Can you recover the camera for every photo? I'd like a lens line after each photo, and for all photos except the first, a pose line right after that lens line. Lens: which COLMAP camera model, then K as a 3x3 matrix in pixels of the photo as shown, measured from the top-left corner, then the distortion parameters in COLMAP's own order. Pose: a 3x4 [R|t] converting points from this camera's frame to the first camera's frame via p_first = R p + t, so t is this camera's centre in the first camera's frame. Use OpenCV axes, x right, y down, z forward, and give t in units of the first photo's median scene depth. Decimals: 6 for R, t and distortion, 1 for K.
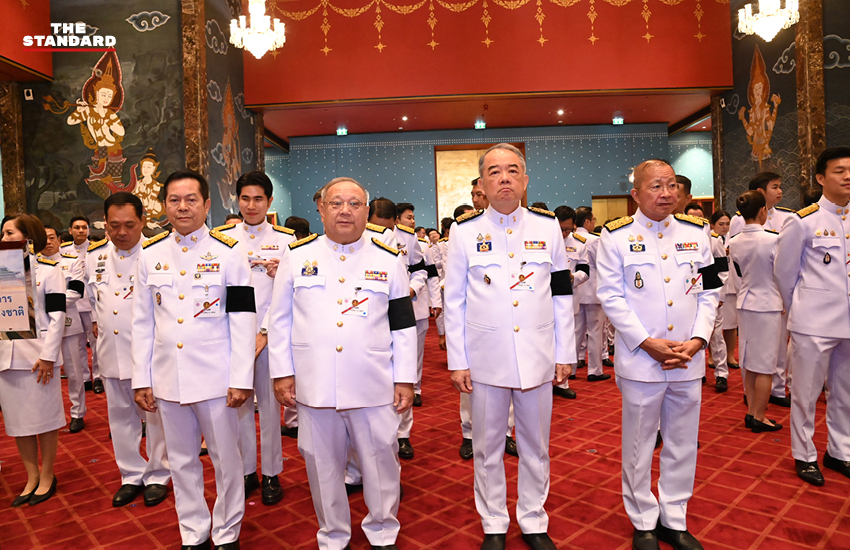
lens RADIAL K [[602.8, 0, 425.0], [0, 602.8, 275.0], [0, 0, 1]] dist [-0.088545, 0.058706]
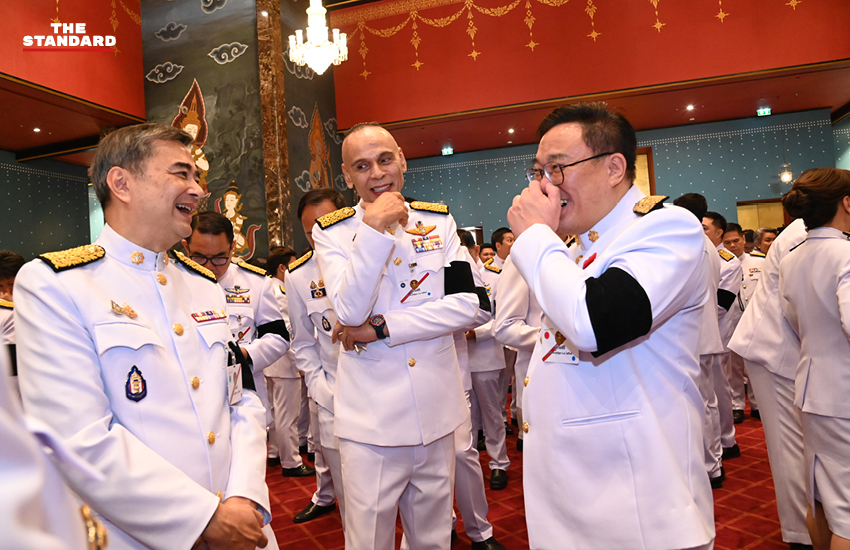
lens RADIAL K [[602.8, 0, 425.0], [0, 602.8, 275.0], [0, 0, 1]] dist [-0.088545, 0.058706]
pose [[0.970502, -0.038394, -0.238015, 0.071419], [0.029107, 0.998676, -0.042413, -0.008206], [0.239329, 0.034234, 0.970335, 0.126353]]
